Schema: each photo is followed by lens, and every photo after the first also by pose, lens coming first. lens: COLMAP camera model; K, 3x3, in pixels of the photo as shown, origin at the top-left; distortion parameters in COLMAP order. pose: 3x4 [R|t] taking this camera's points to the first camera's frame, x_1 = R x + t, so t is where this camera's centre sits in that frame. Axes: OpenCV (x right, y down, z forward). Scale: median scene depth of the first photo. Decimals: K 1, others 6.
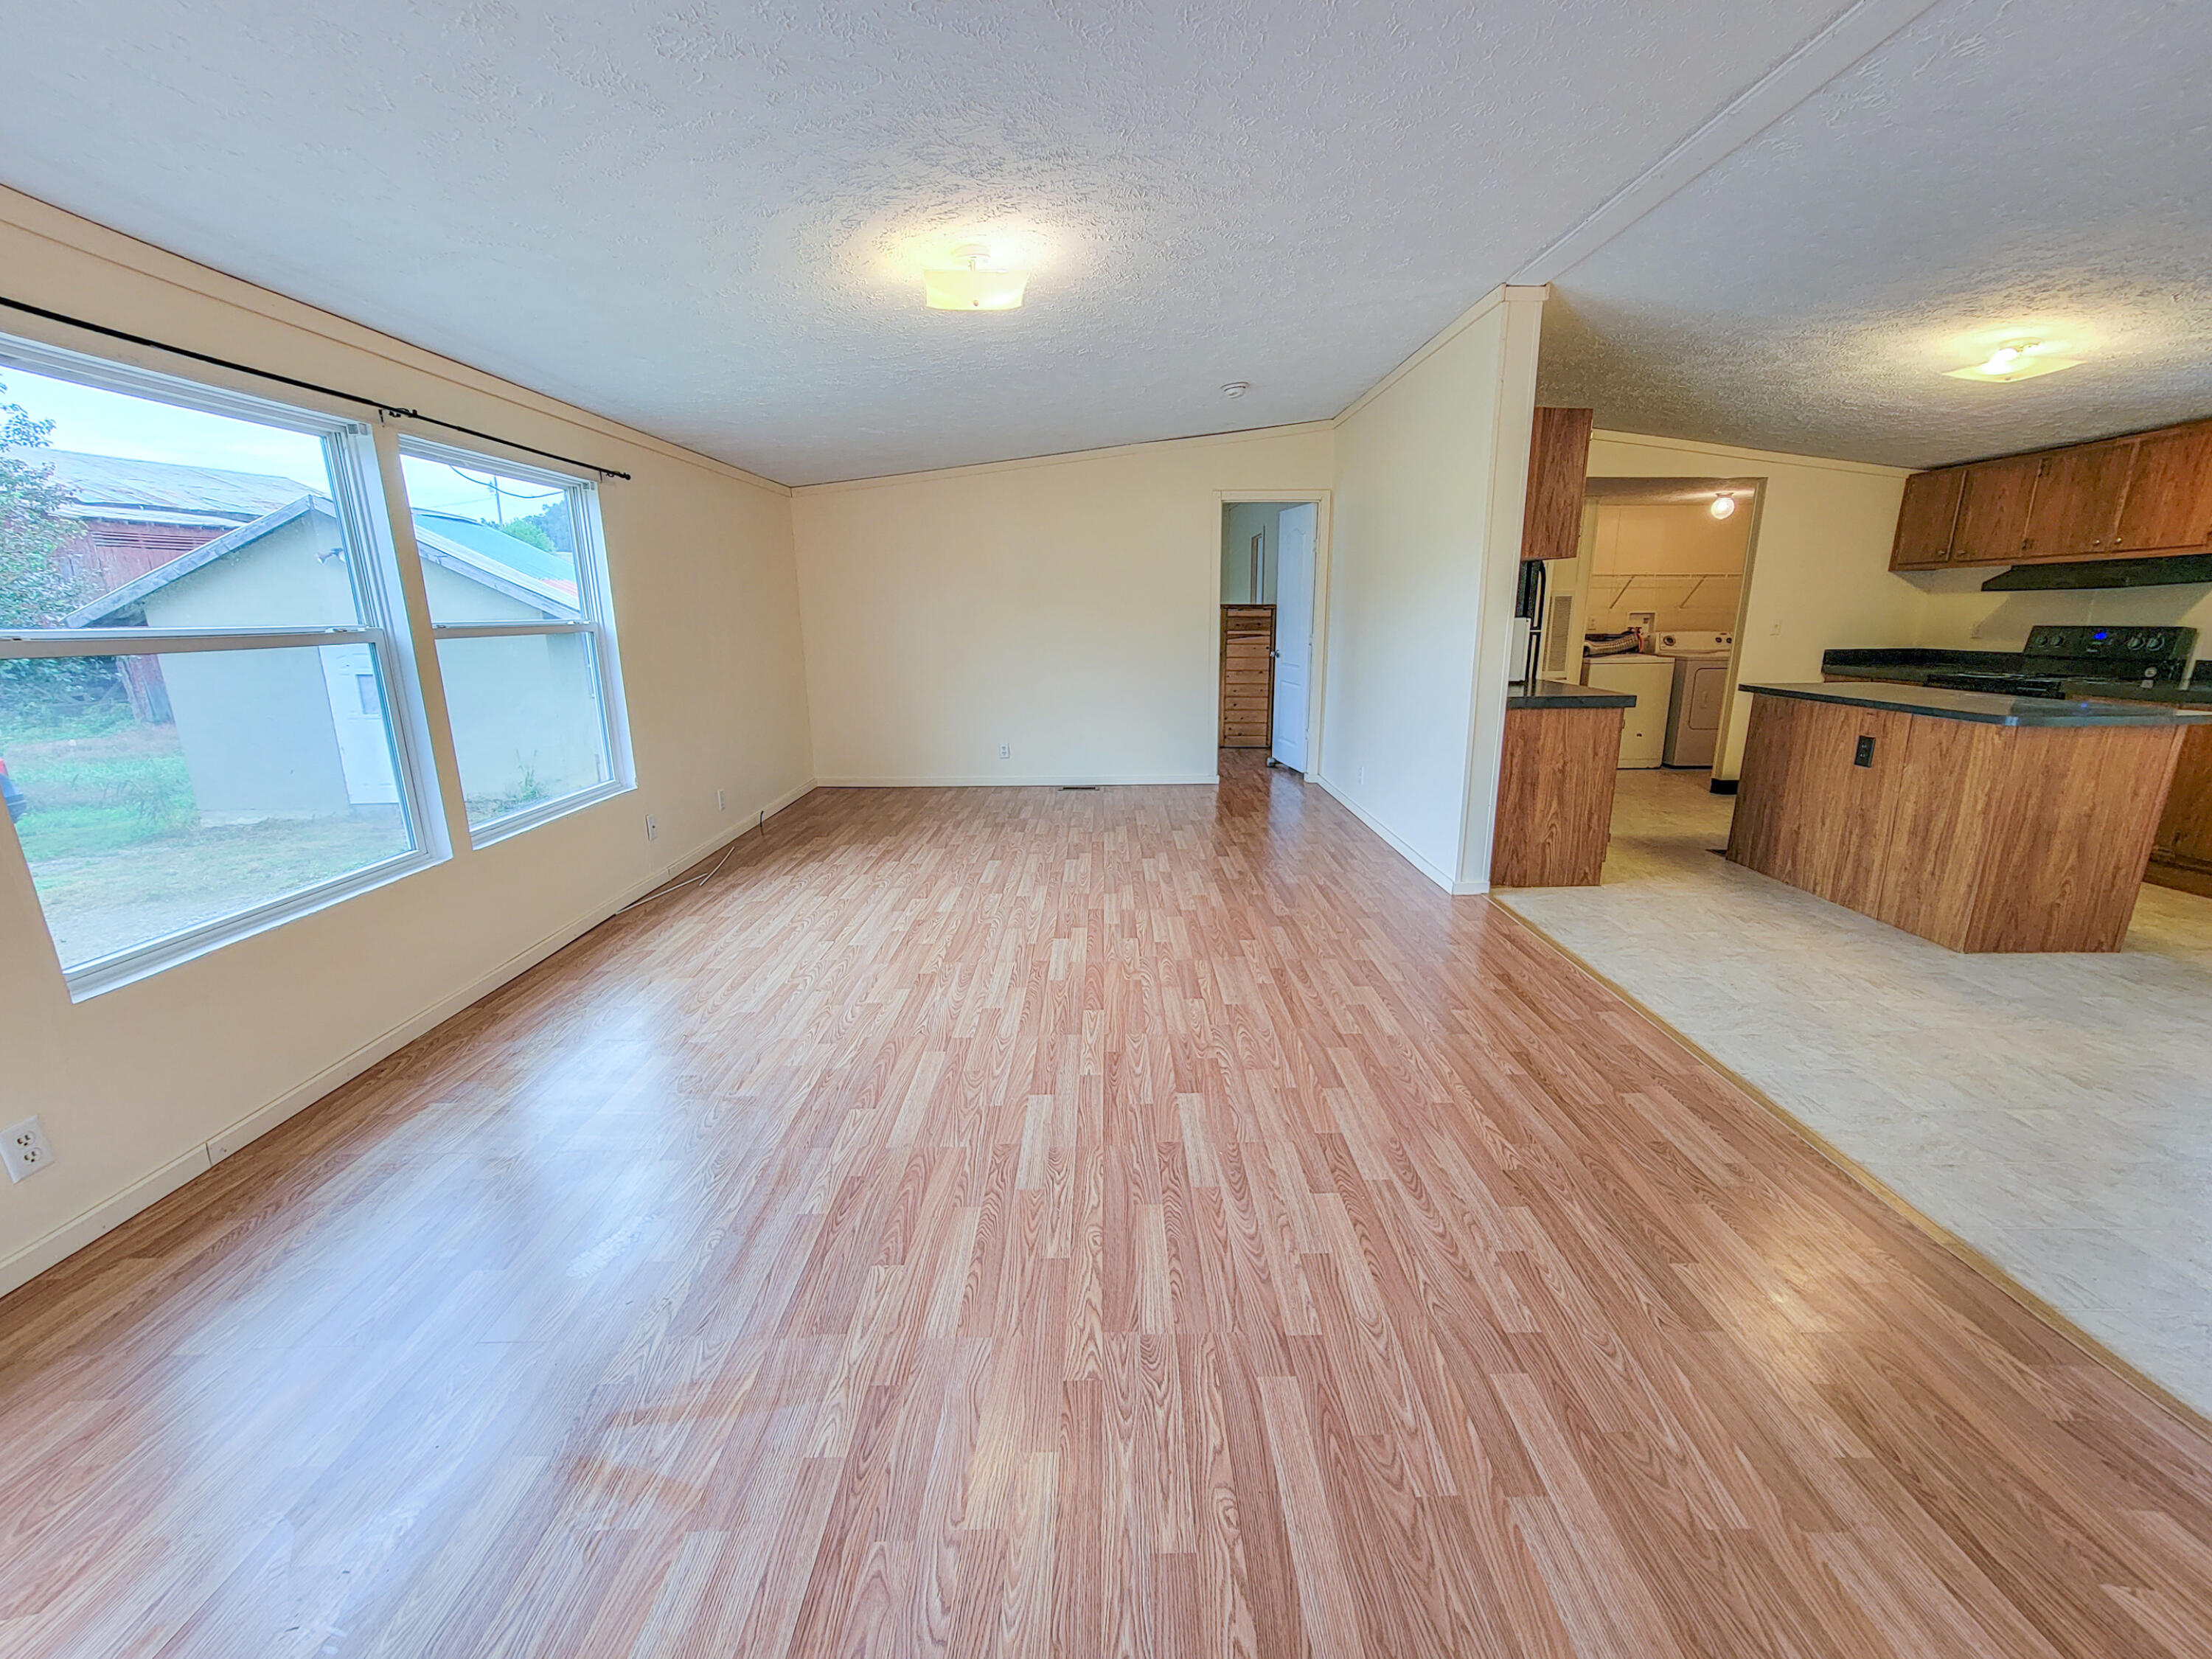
lens RADIAL K [[905.8, 0, 1126.4], [0, 905.8, 834.8], [0, 0, 1]] dist [-0.016119, 0.009378]
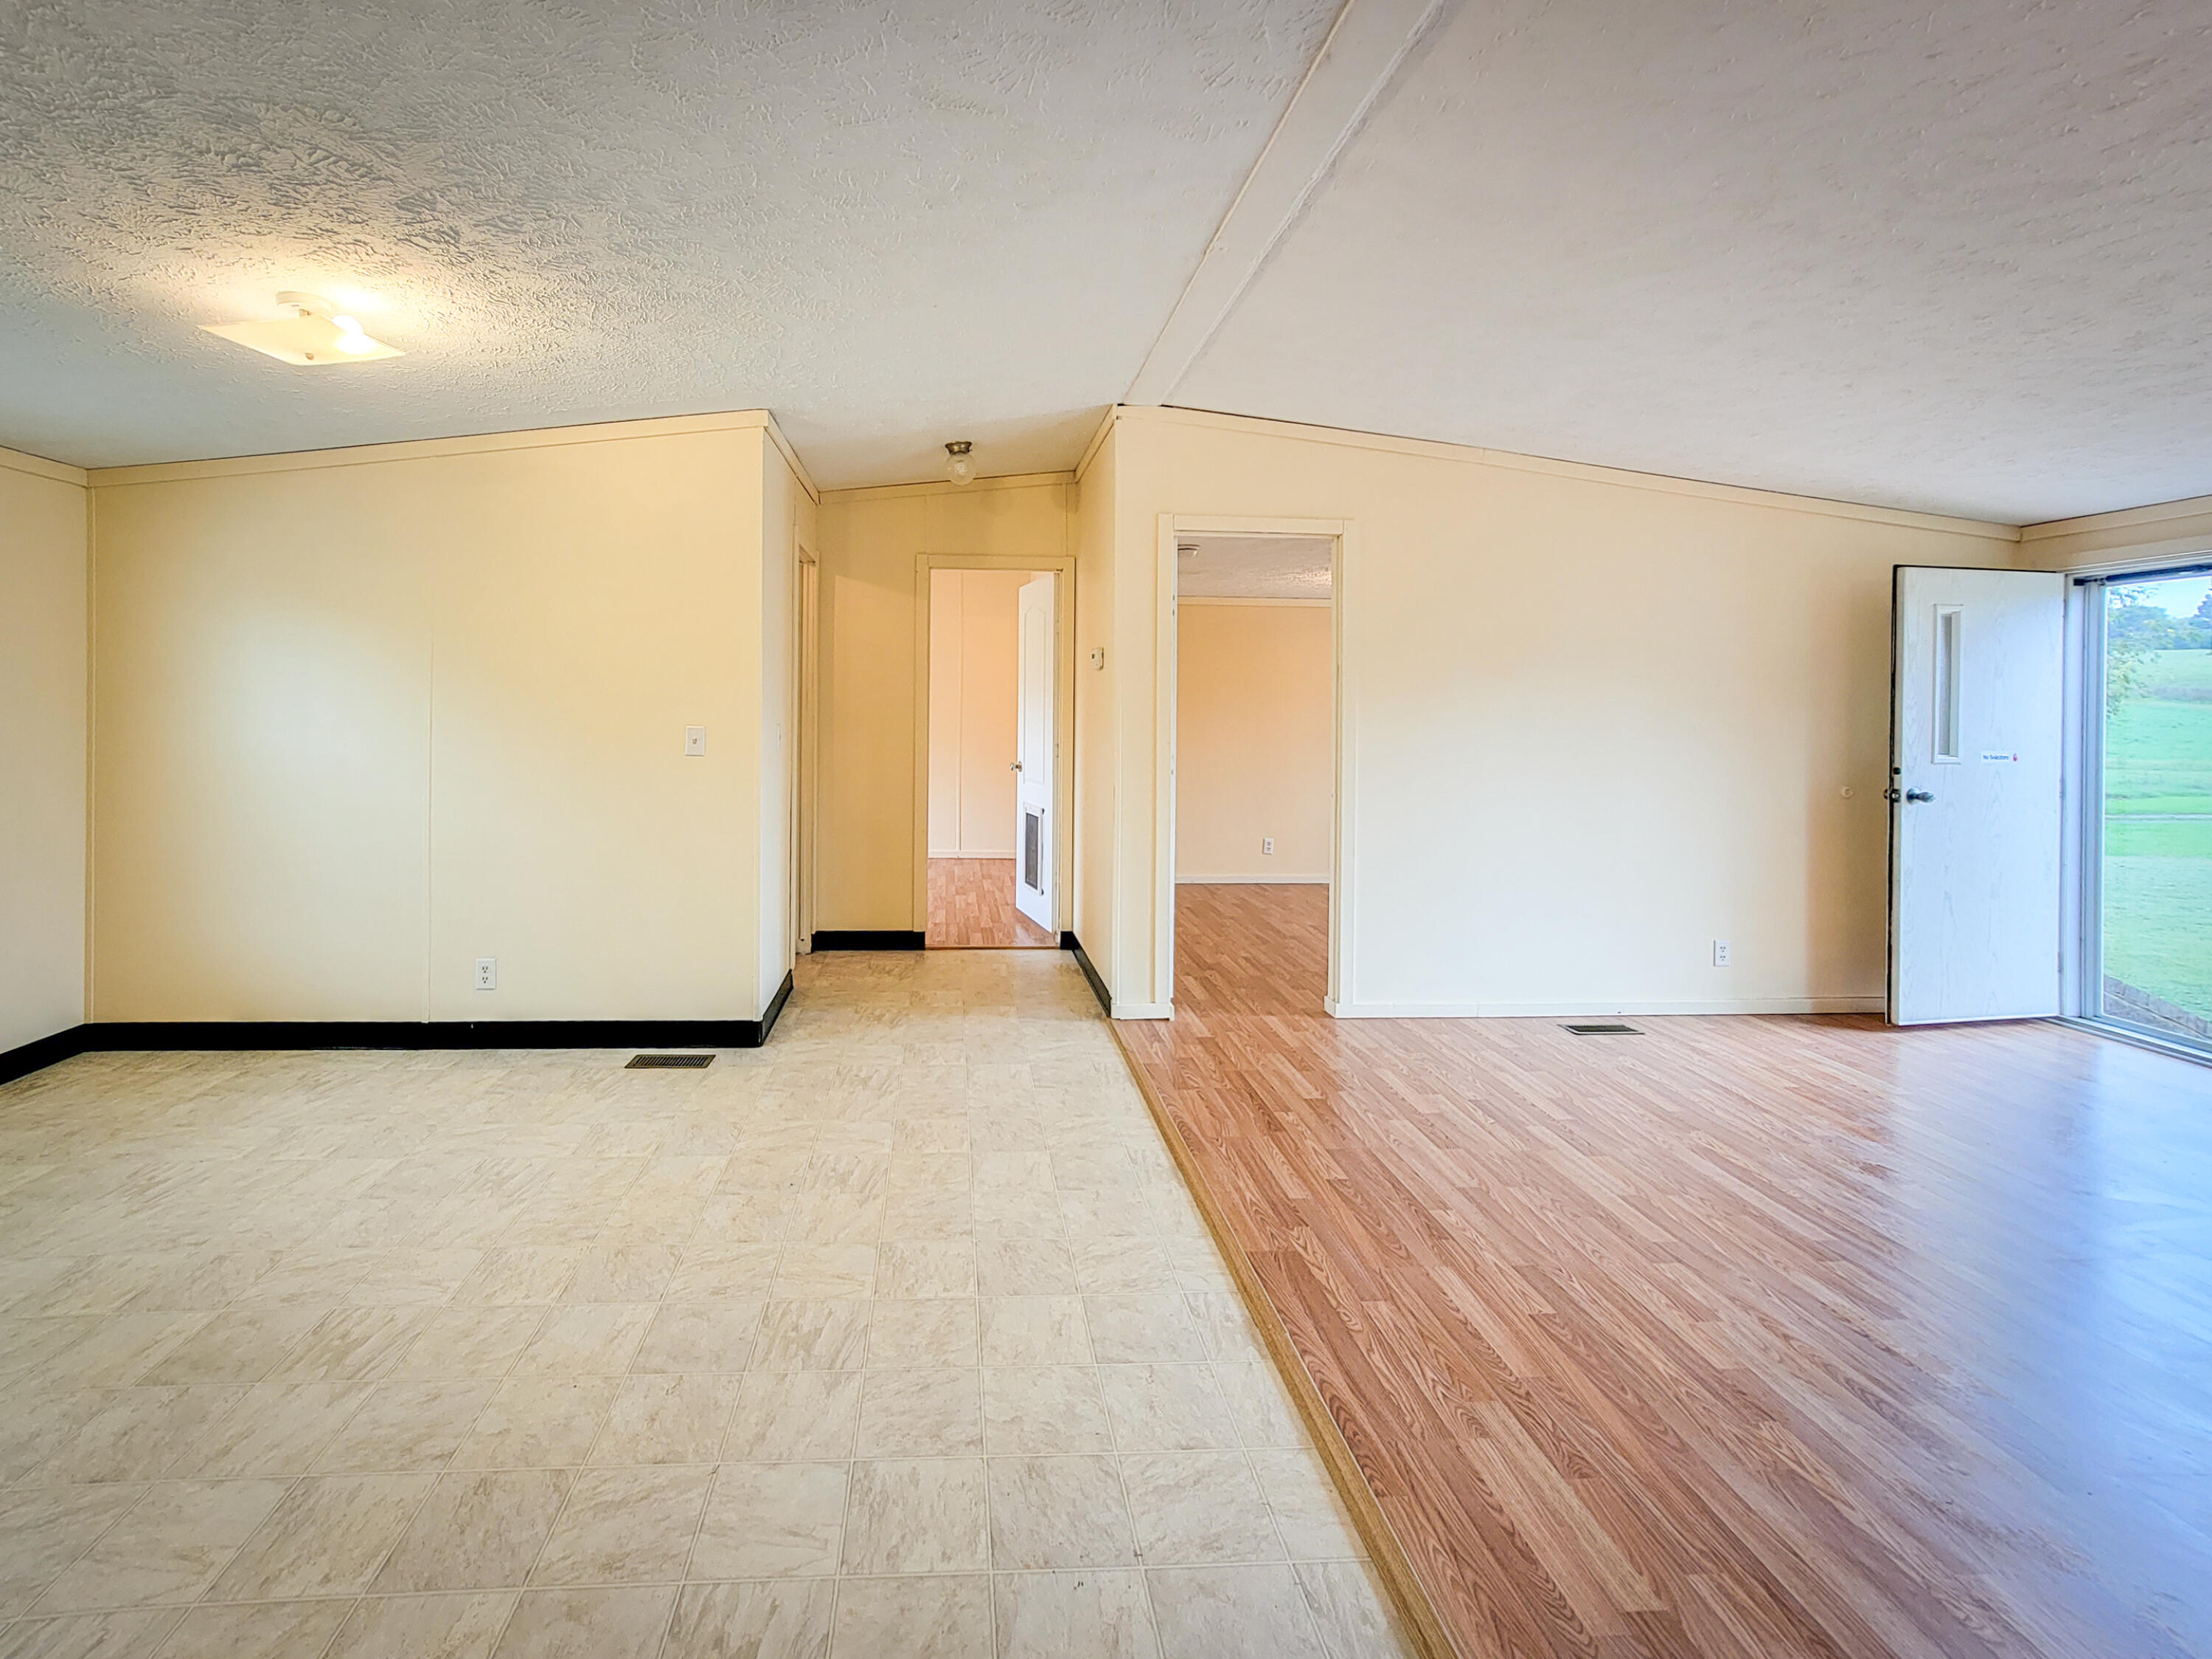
lens RADIAL K [[956.9, 0, 1011.1], [0, 956.9, 700.4], [0, 0, 1]] dist [-0.008557, 0.000430]
pose [[-0.999344, -0.004294, -0.035971, 0.643769], [-0.012648, 0.971826, 0.235360, -0.237139], [0.033946, 0.235660, -0.971242, 0.948070]]
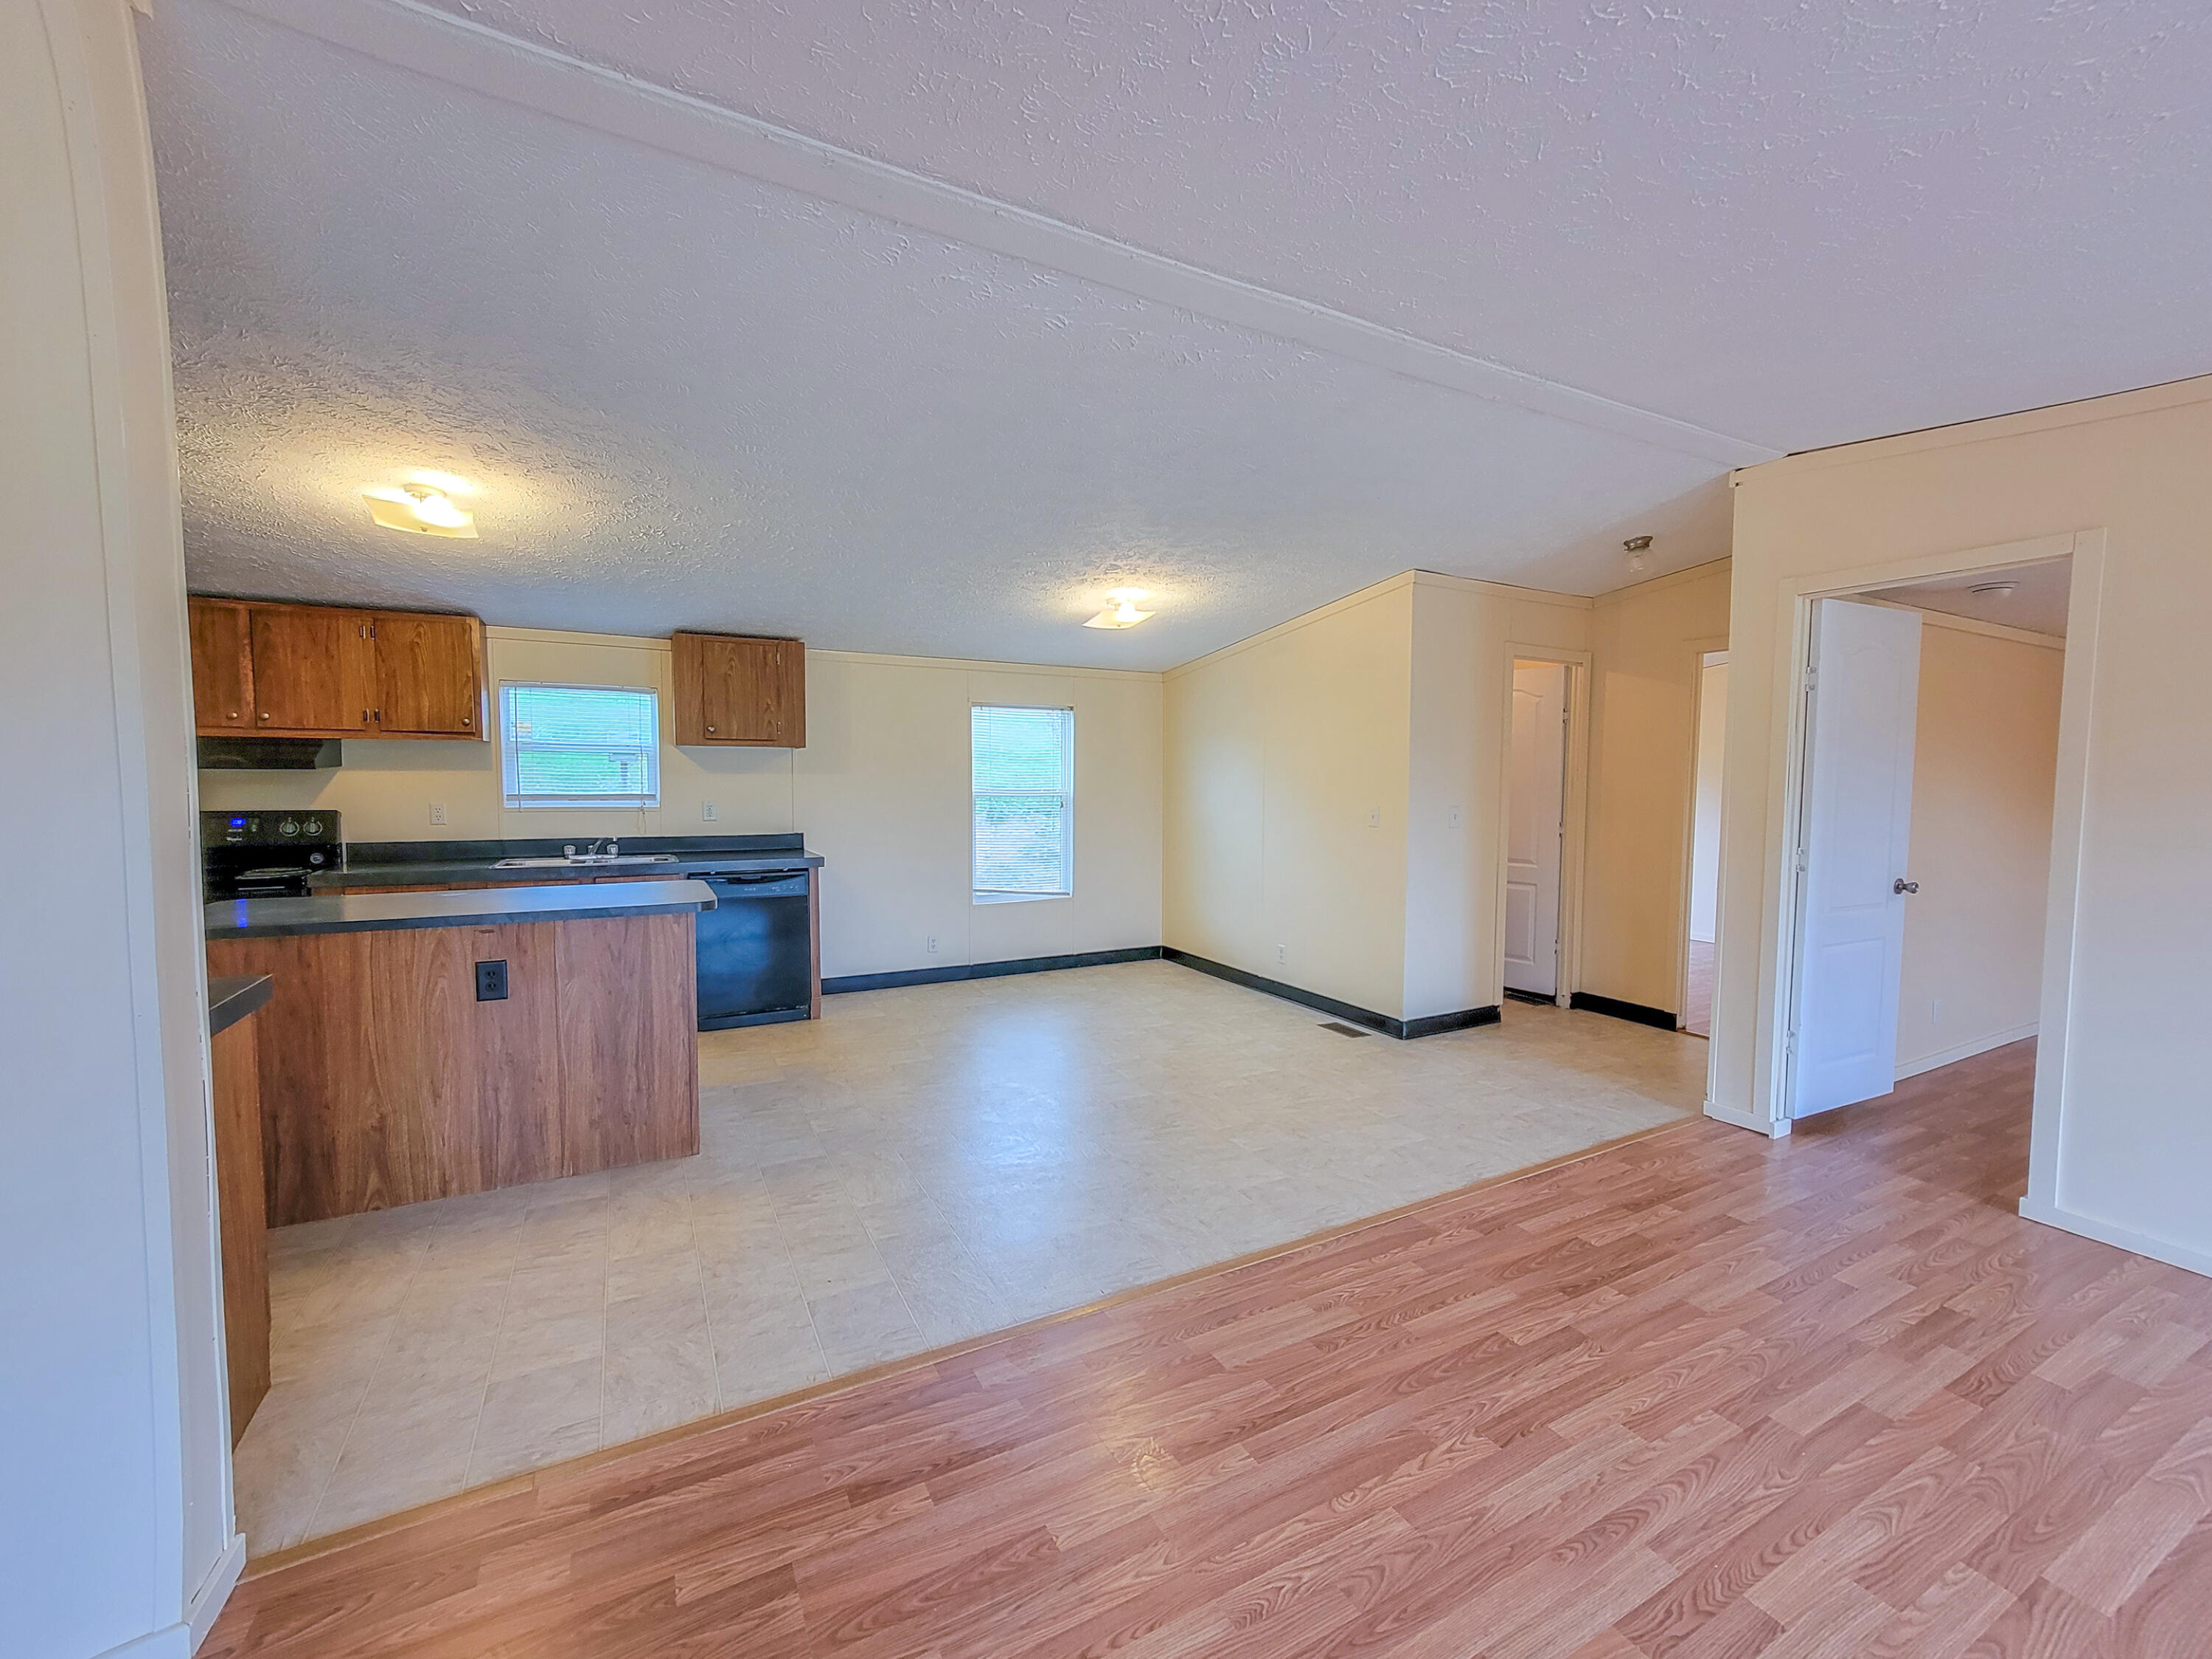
lens RADIAL K [[905.8, 0, 1120.9], [0, 905.8, 838.8], [0, 0, 1]] dist [-0.016119, 0.009378]
pose [[-0.461267, -0.054324, 0.885597, -0.080071], [0.213111, 0.962121, 0.170018, -0.234921], [-0.861288, 0.267154, -0.432218, 0.892546]]
